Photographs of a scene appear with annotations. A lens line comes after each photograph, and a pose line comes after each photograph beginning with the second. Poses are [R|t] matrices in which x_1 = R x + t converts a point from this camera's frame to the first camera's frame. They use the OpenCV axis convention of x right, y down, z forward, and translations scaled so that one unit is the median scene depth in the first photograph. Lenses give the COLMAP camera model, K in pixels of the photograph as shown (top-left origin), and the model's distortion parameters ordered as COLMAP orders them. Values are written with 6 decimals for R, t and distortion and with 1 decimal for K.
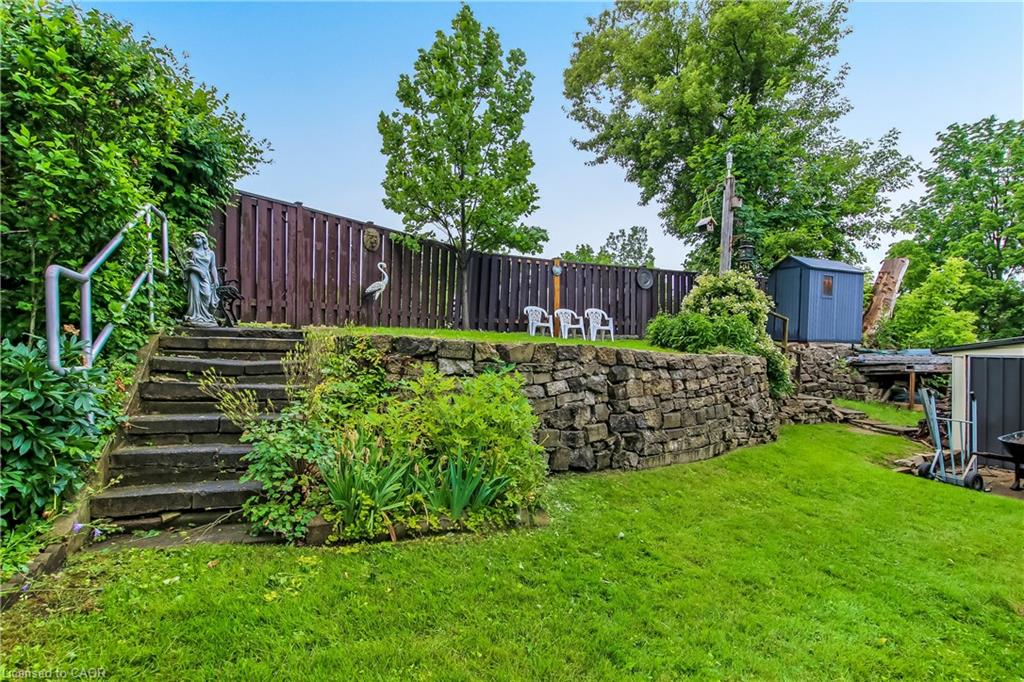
lens RADIAL K [[492.8, 0, 509.9], [0, 492.8, 346.4], [0, 0, 1]] dist [-0.018614, 0.006604]
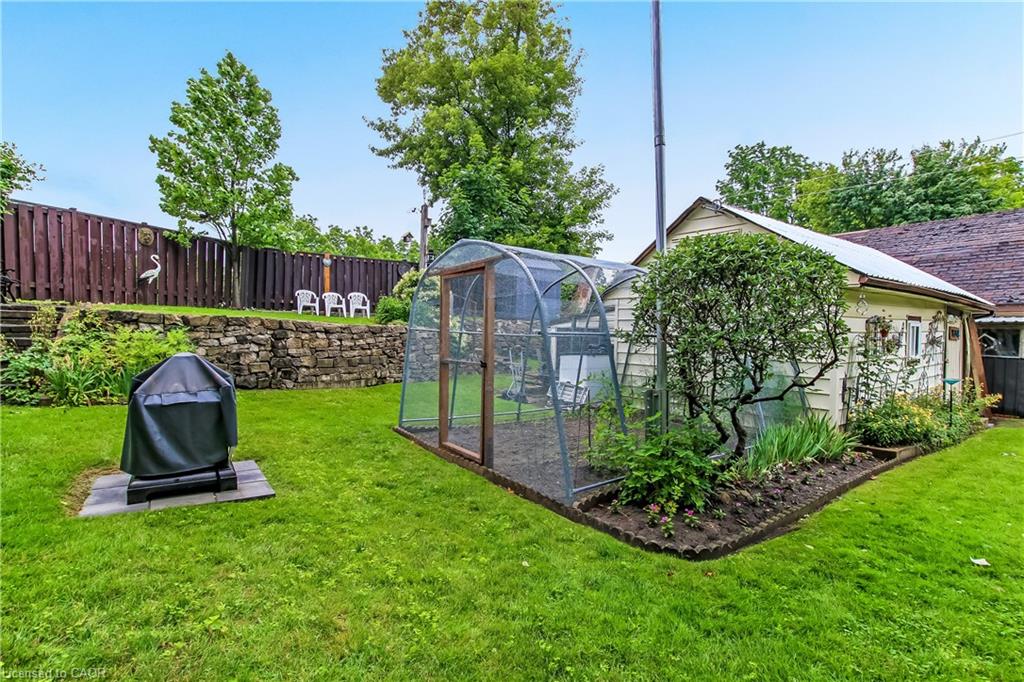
lens RADIAL K [[492.8, 0, 509.9], [0, 492.8, 346.4], [0, 0, 1]] dist [-0.018614, 0.006604]
pose [[0.970892, -0.005843, 0.239446, 0.381528], [-0.003885, 0.999187, 0.040132, 0.017165], [-0.239486, -0.039894, 0.970080, -0.545824]]
